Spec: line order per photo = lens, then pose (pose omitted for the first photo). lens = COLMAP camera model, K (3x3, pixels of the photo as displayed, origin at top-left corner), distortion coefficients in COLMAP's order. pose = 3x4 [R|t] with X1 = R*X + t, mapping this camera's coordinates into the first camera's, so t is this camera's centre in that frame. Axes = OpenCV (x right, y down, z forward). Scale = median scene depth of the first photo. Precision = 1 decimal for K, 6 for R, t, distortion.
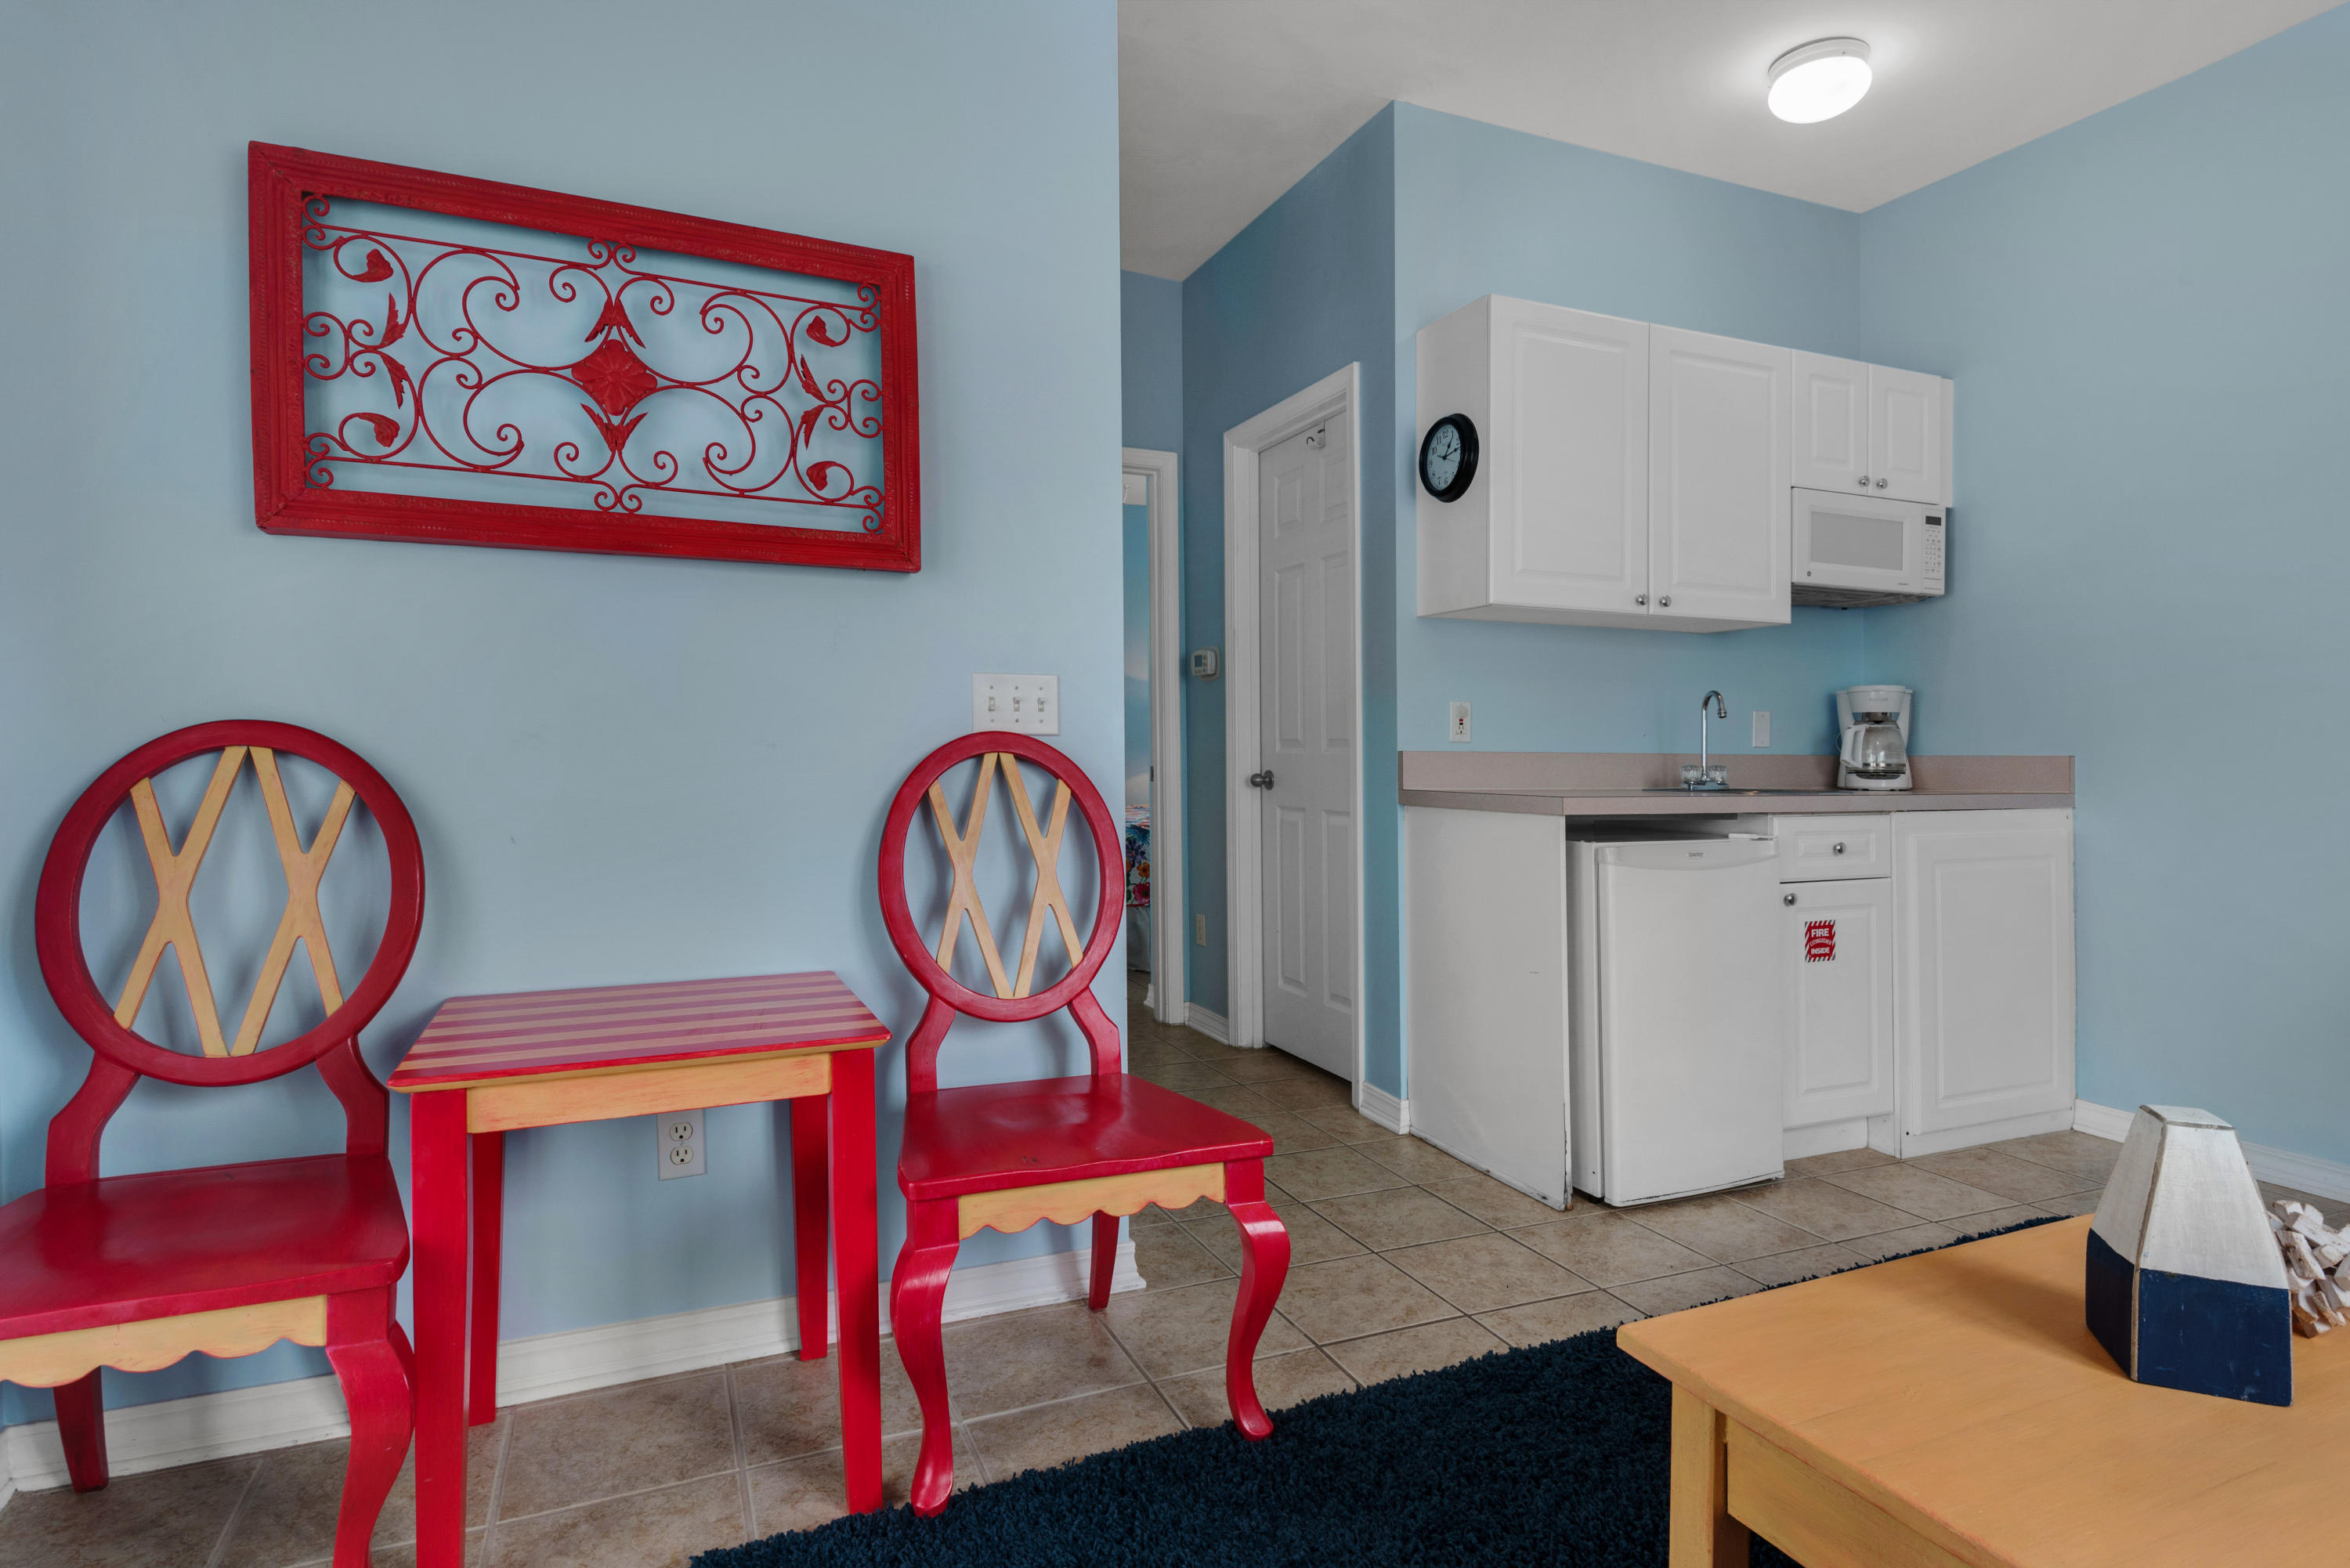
lens RADIAL K [[1227.4, 0, 1177.8], [0, 1227.4, 726.7], [0, 0, 1]] dist [0.037613, -0.031313]
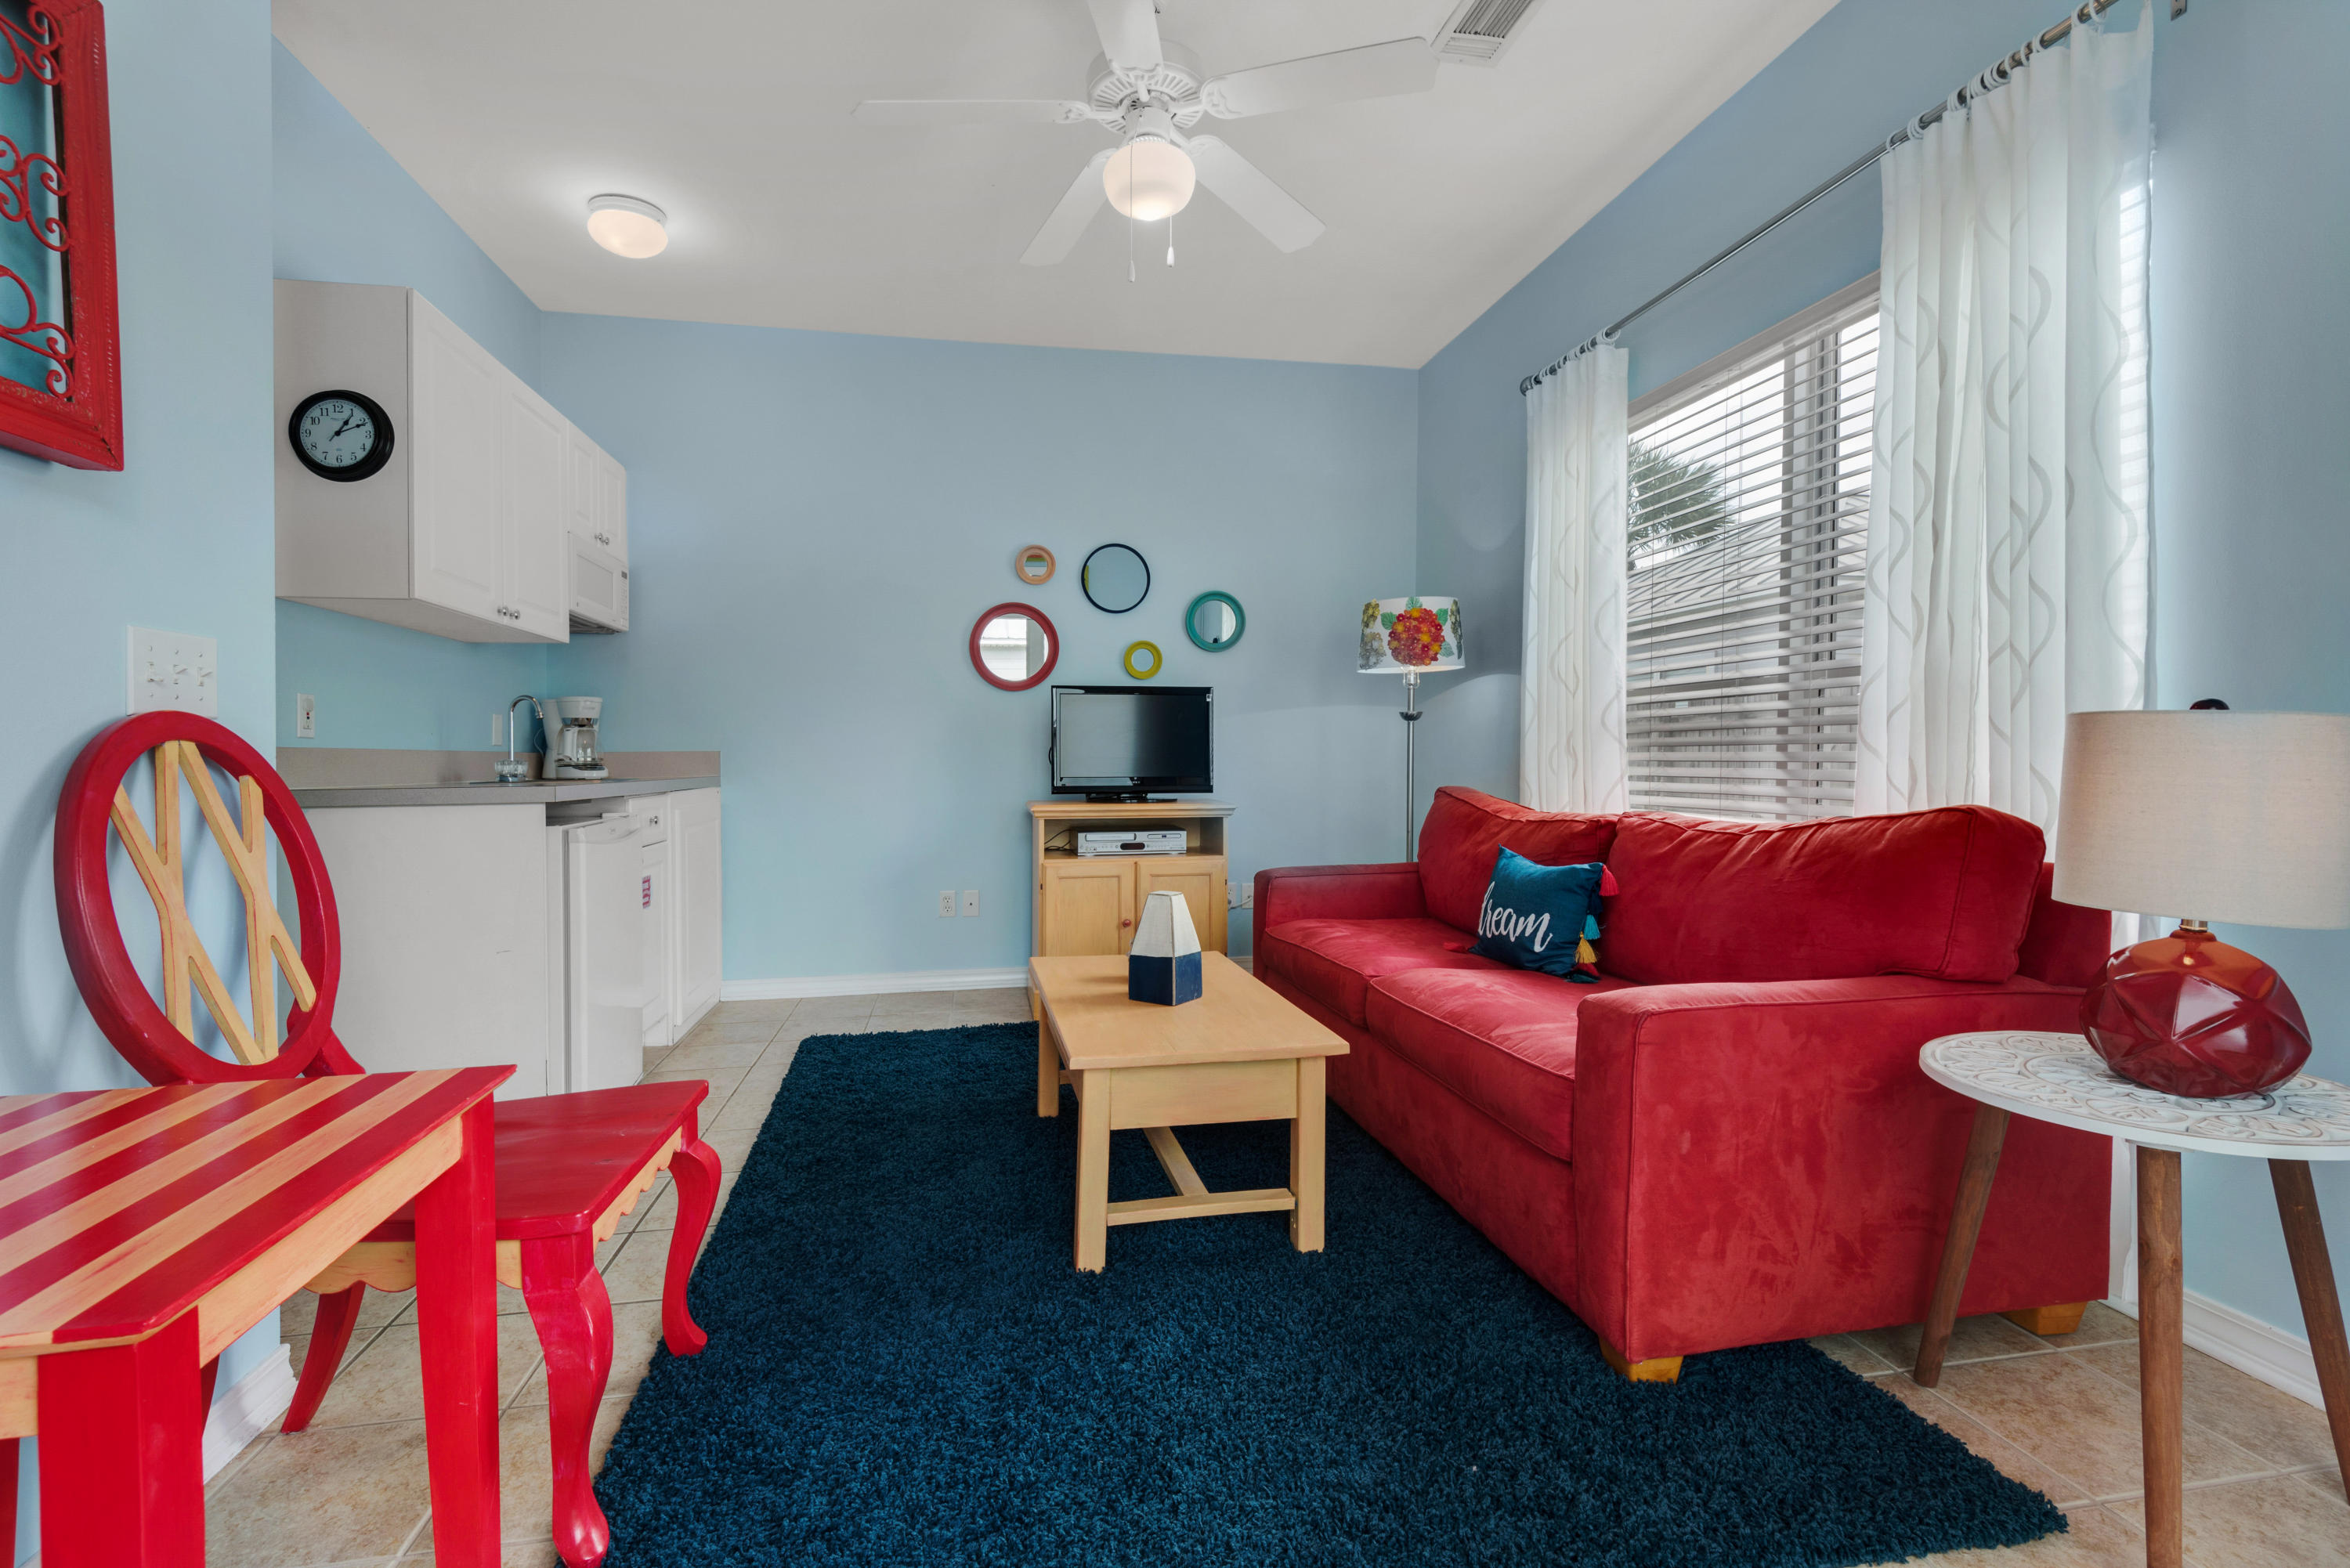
lens RADIAL K [[1057.1, 0, 1172.1], [0, 1057.1, 748.2], [0, 0, 1]] dist [-0.000308, -0.000152]
pose [[0.218581, -0.000080, 0.975819, -0.445650], [-0.011286, 0.999933, 0.002610, 0.011969], [-0.975753, -0.011584, 0.218566, 0.210779]]
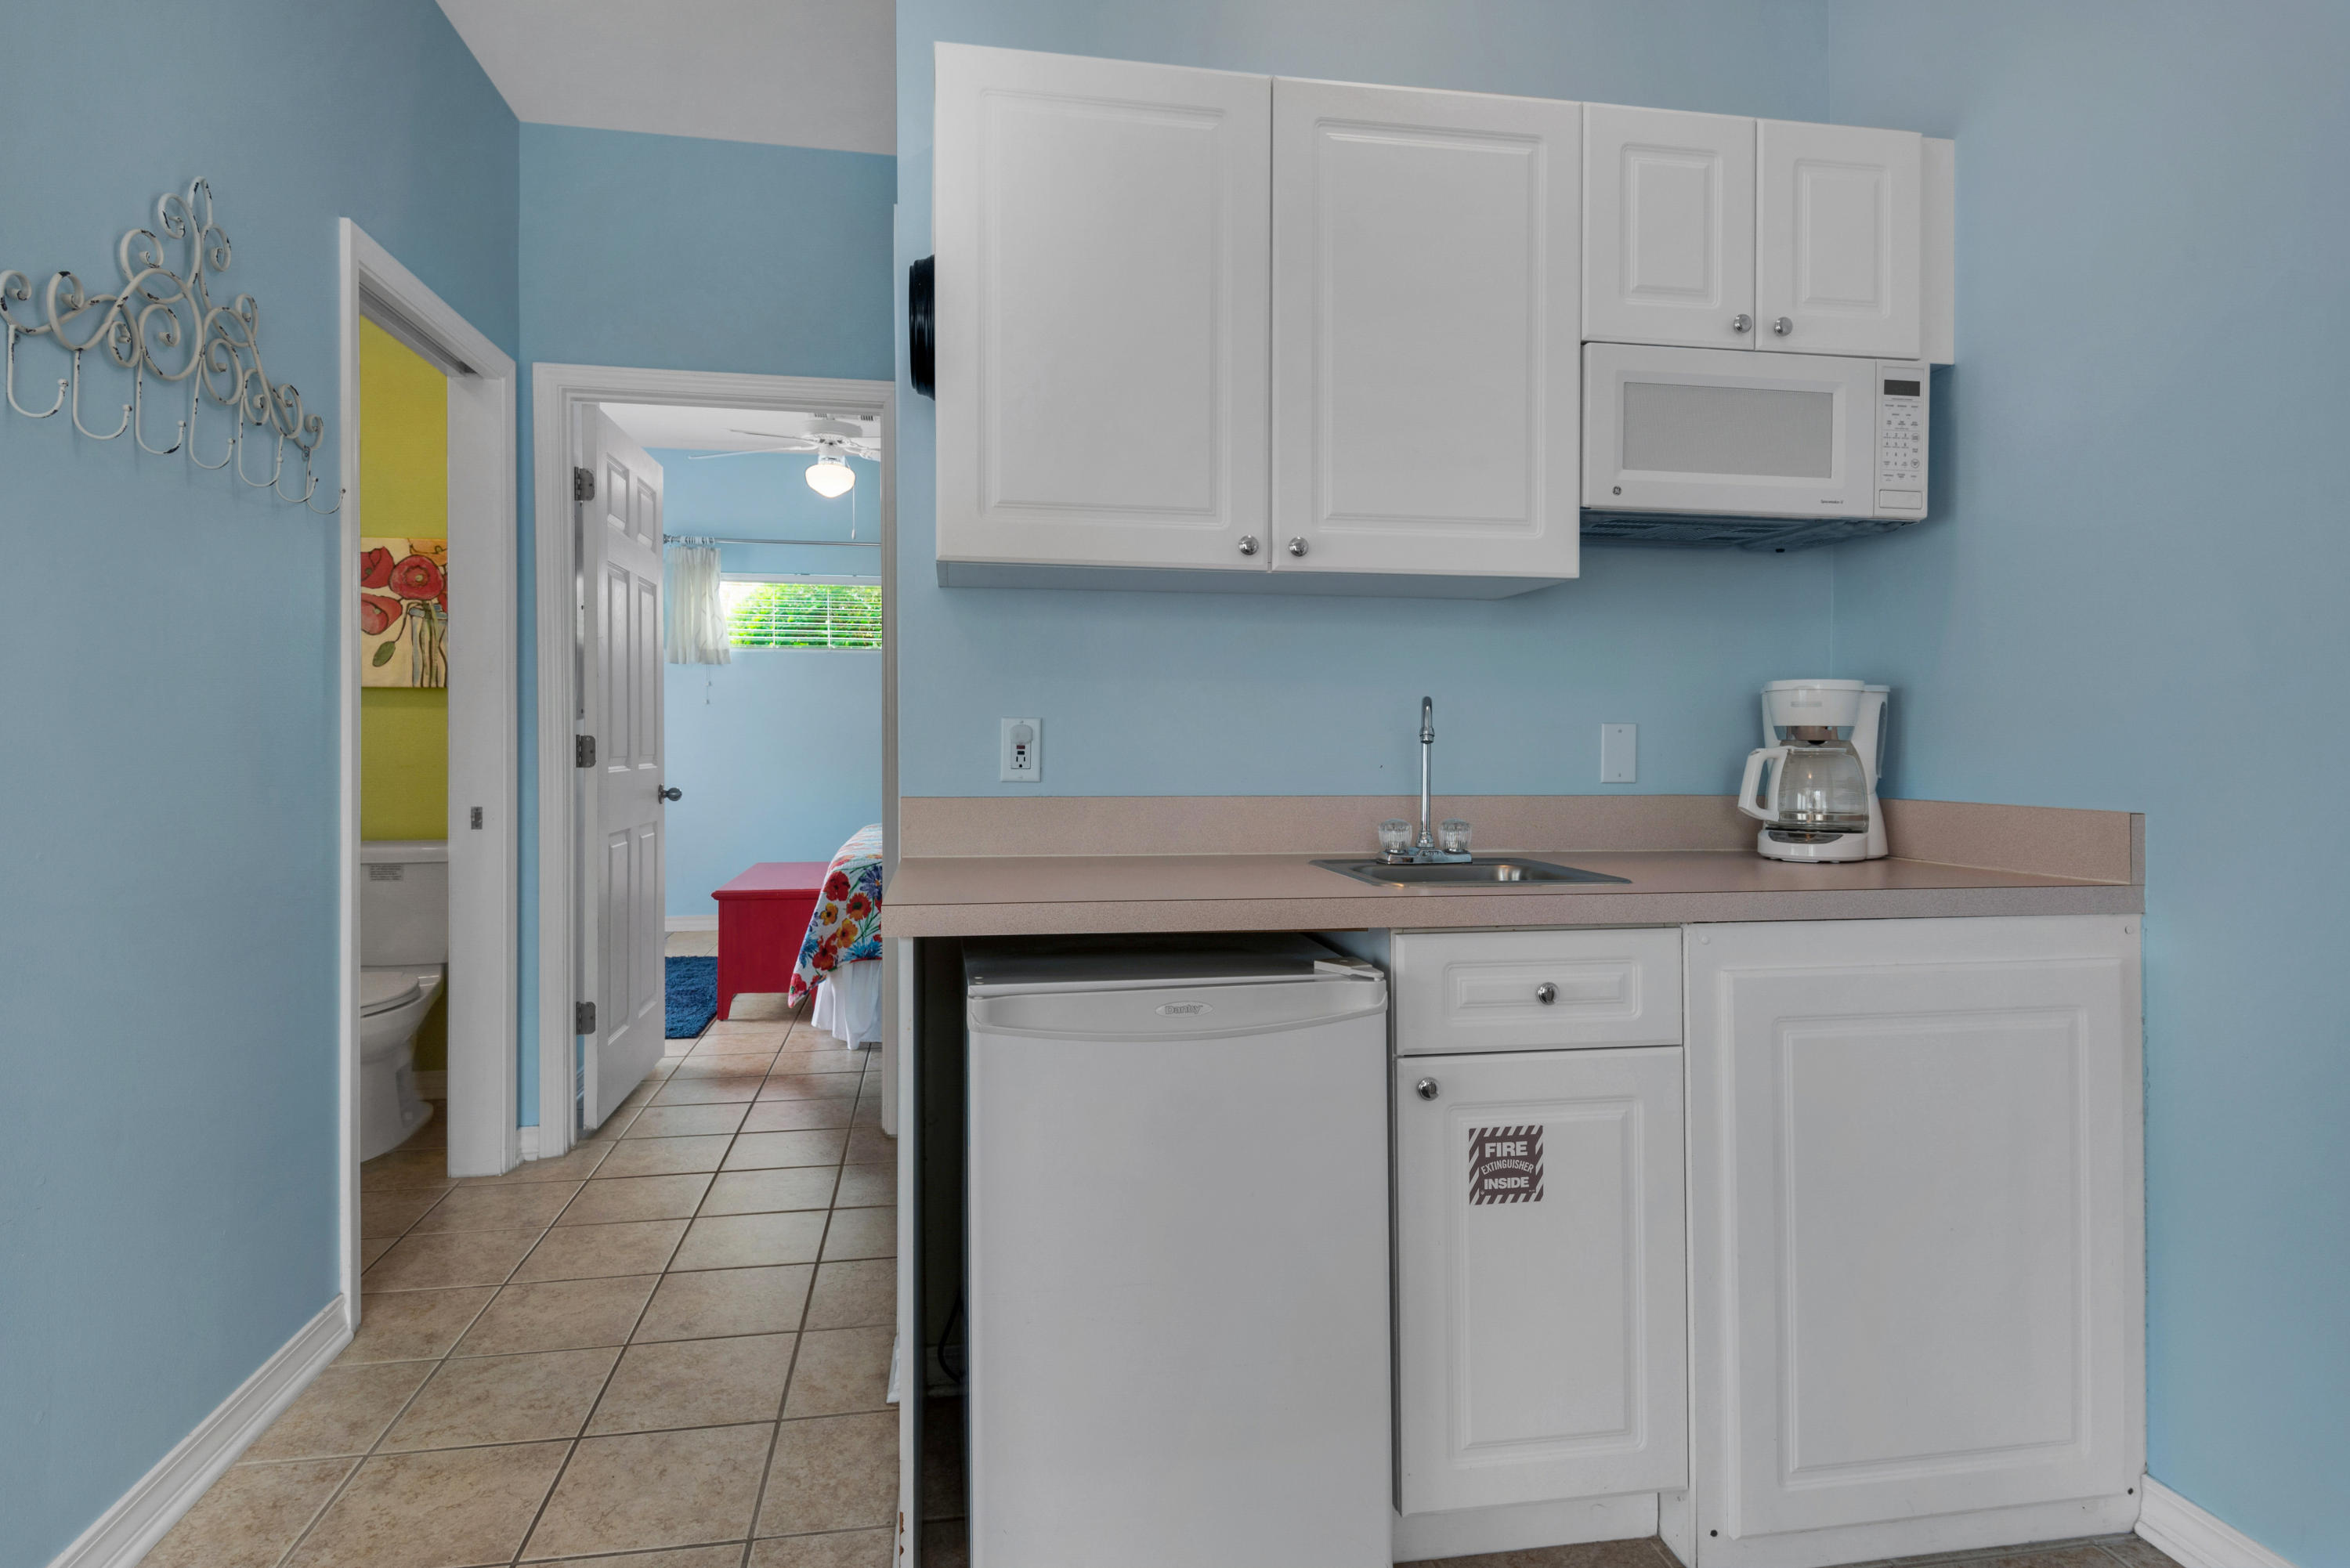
lens RADIAL K [[1260.8, 0, 1166.5], [0, 1260.8, 717.1], [0, 0, 1]] dist [0.011048, -0.000108]
pose [[0.970198, -0.007018, -0.242213, 0.508348], [0.007738, 0.999968, 0.002021, -0.023844], [0.242191, -0.003835, 0.970221, 0.430105]]
